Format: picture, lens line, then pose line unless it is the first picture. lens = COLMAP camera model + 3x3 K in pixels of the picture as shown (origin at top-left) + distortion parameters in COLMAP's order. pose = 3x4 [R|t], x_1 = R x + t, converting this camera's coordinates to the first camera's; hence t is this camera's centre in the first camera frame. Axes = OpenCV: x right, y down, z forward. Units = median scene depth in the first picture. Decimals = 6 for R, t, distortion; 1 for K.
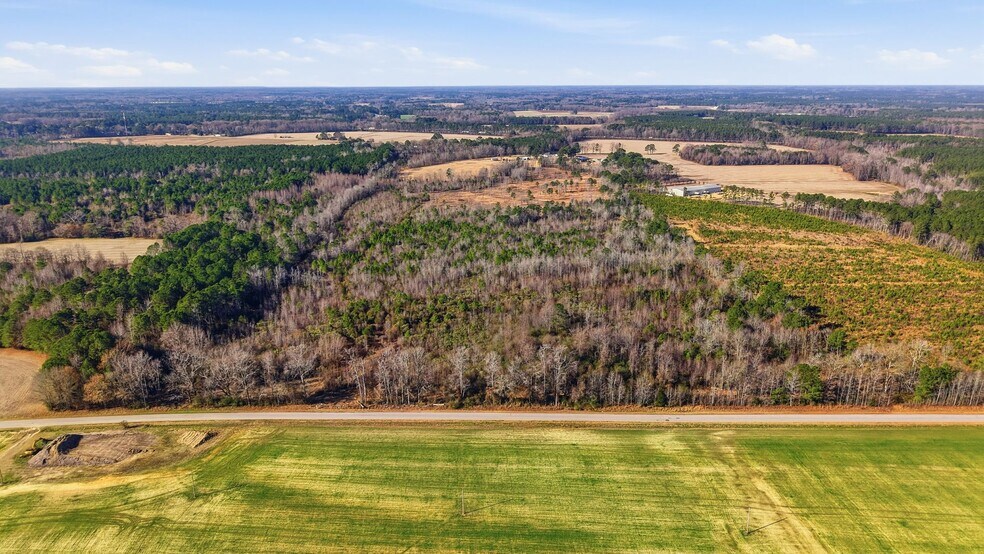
lens RADIAL K [[661.1, 0, 489.1], [0, 661.1, 276.2], [0, 0, 1]] dist [0.034796, -0.051191]
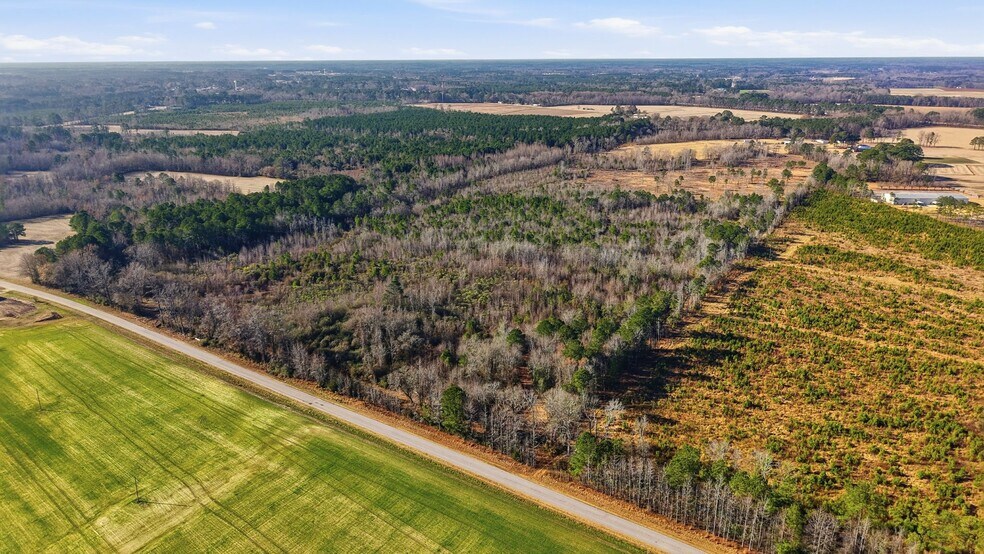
lens RADIAL K [[661.1, 0, 489.1], [0, 661.1, 276.2], [0, 0, 1]] dist [0.034796, -0.051191]
pose [[0.829023, 0.173948, -0.531472, 0.241693], [-0.153666, 0.984666, 0.082577, -0.022372], [0.537687, 0.013211, 0.843041, 0.077110]]
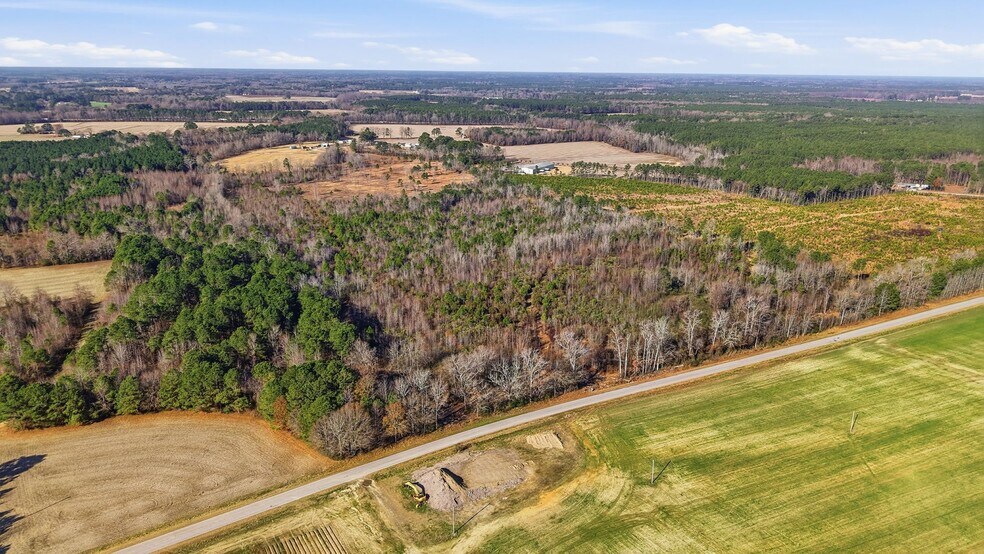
lens RADIAL K [[661.1, 0, 489.1], [0, 661.1, 276.2], [0, 0, 1]] dist [0.034796, -0.051191]
pose [[0.881027, -0.128364, 0.455317, -0.215291], [0.118693, 0.991676, 0.049906, -0.011301], [-0.457933, 0.010074, 0.888929, 0.044176]]
